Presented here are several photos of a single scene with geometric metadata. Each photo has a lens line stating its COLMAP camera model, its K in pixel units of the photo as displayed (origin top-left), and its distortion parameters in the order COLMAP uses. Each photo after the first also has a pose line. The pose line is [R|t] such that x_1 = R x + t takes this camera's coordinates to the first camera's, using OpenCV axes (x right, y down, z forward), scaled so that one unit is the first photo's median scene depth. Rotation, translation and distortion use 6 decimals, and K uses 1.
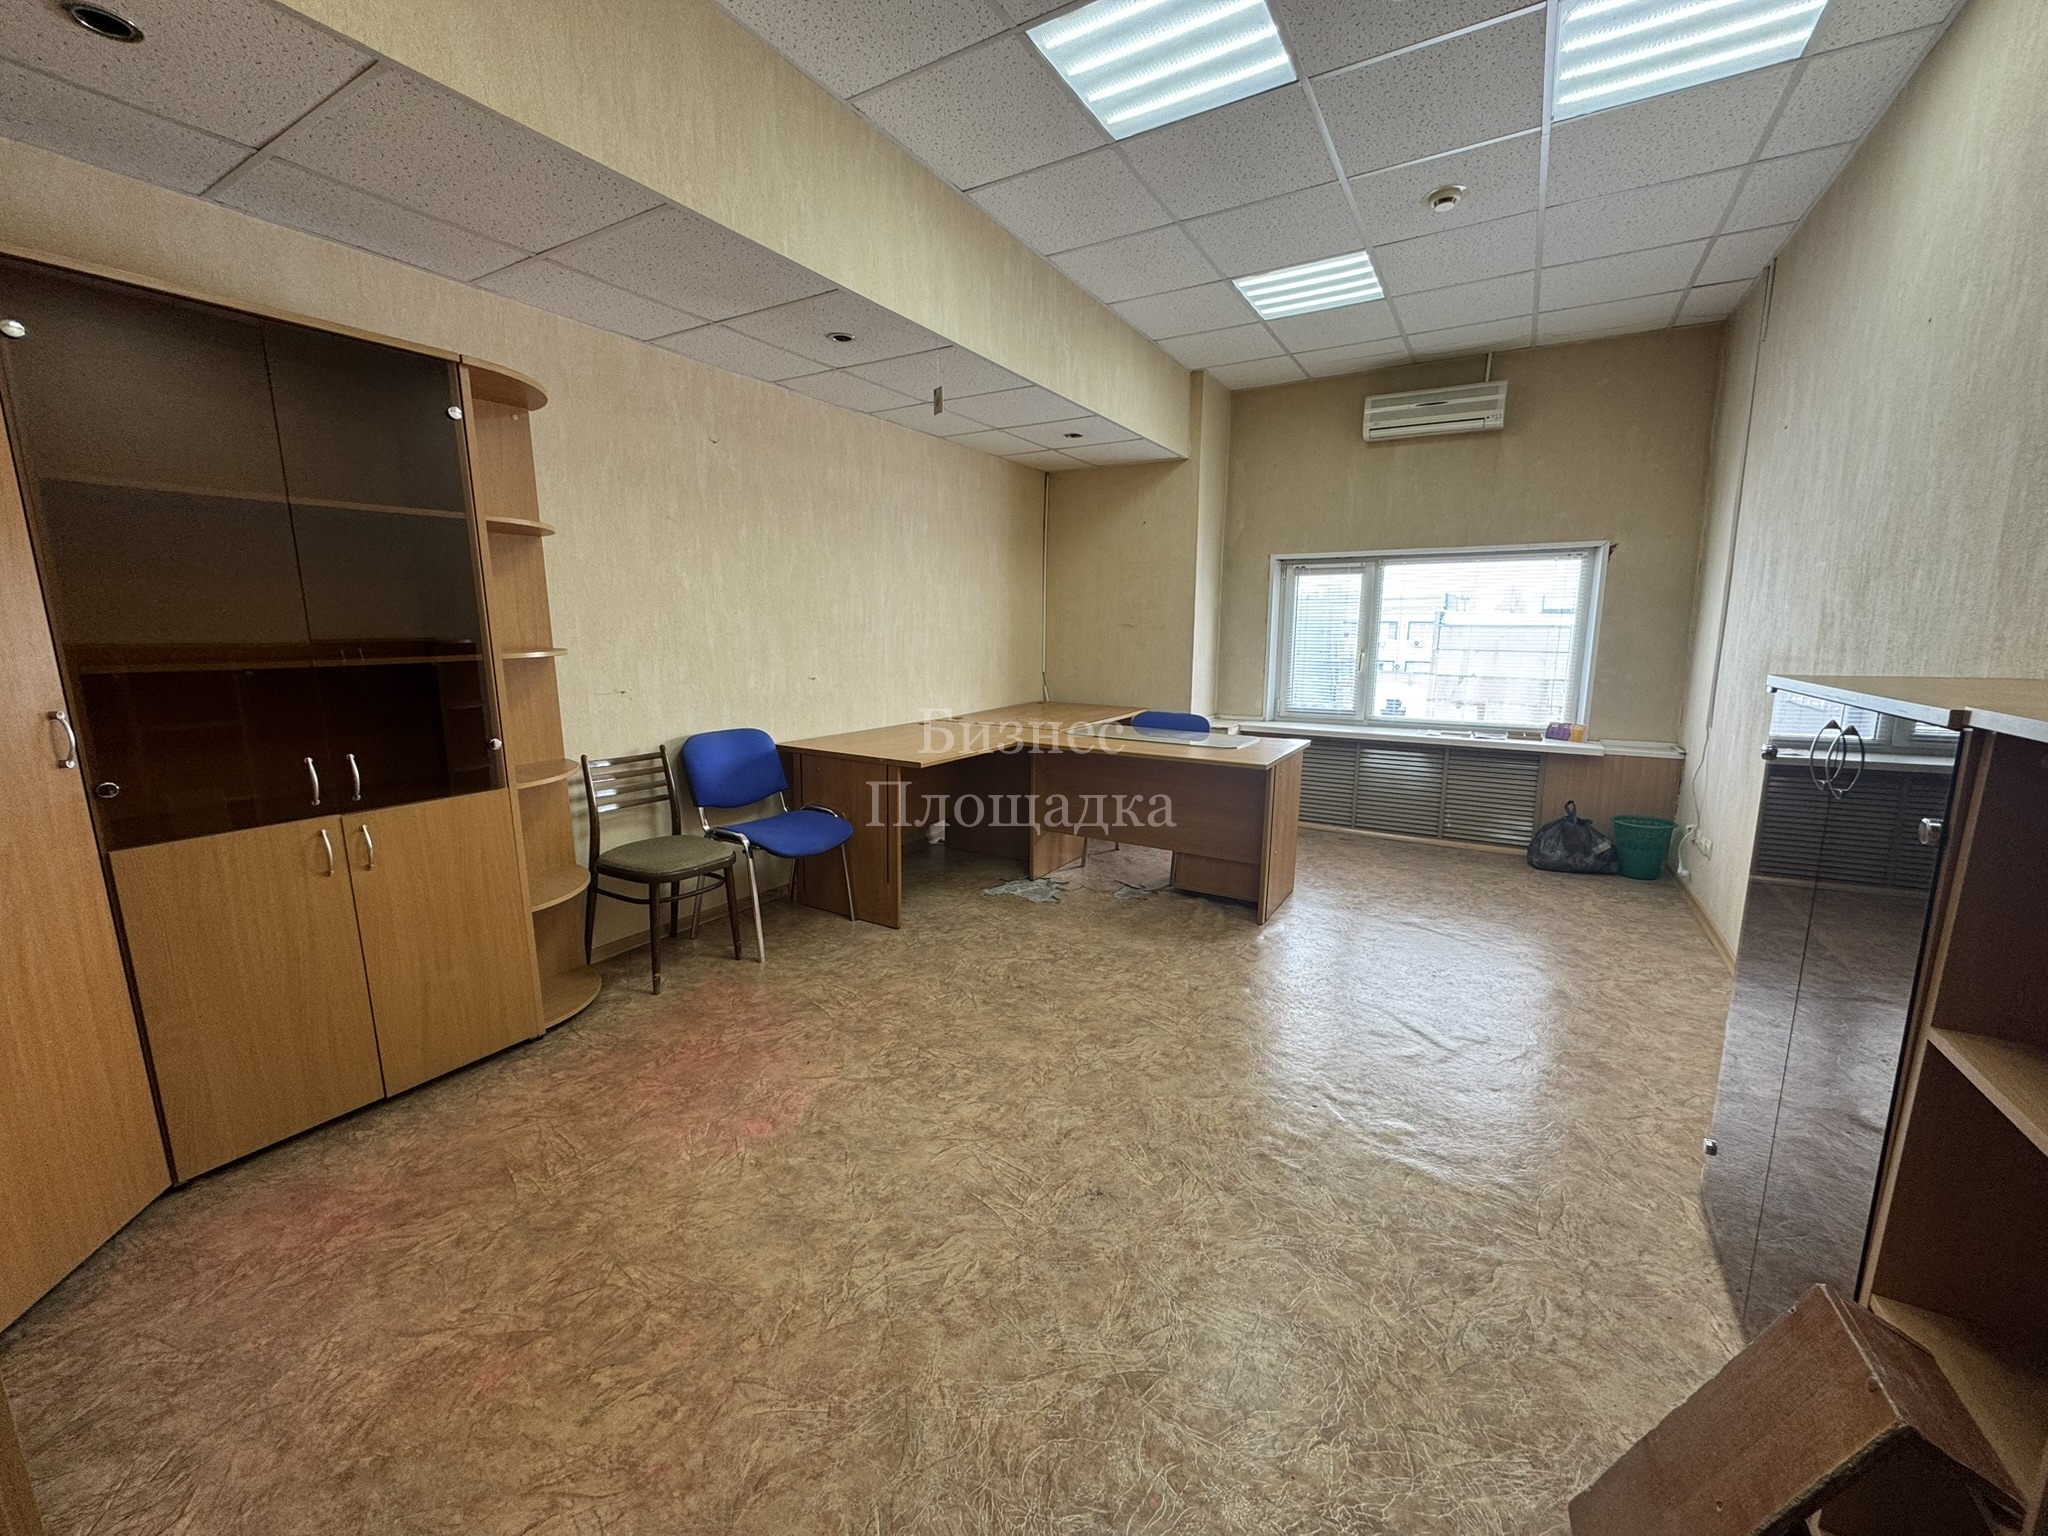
lens RADIAL K [[813.2, 0, 1026.1], [0, 813.2, 767.2], [0, 0, 1]] dist [-0.002380, 0.000162]
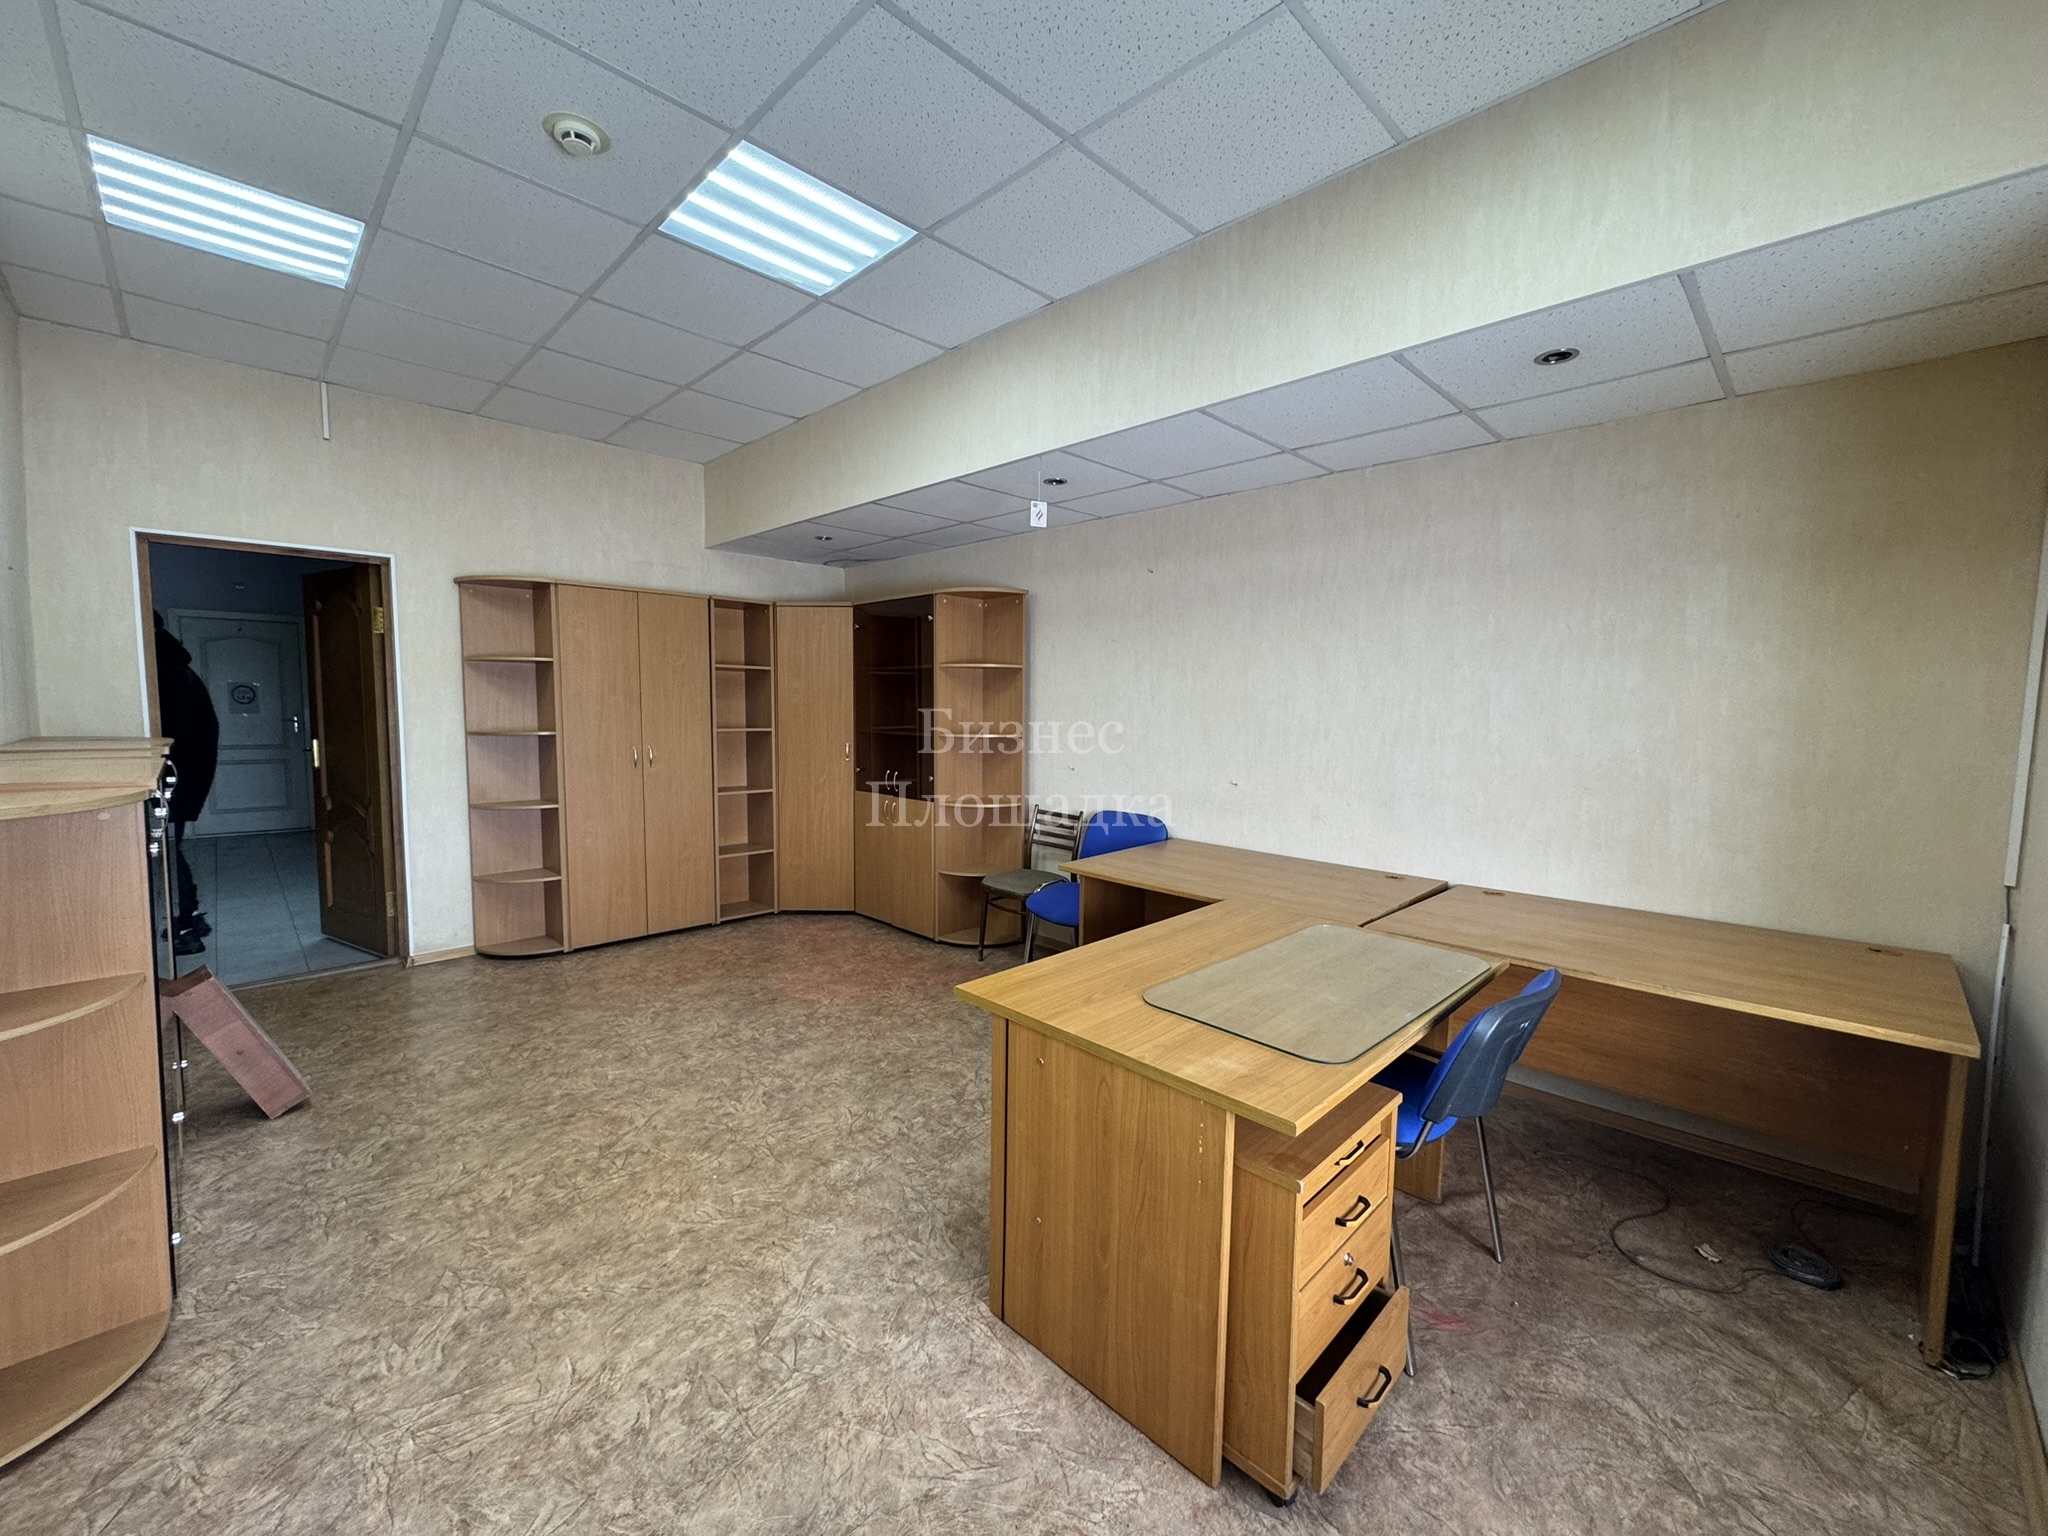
lens RADIAL K [[813.2, 0, 1021.2], [0, 813.2, 763.9], [0, 0, 1]] dist [-0.002380, 0.000162]
pose [[-0.248215, 0.066167, -0.966443, 0.741526], [-0.183977, 0.976287, 0.114092, -0.204425], [0.951074, 0.206123, -0.230156, 1.033794]]
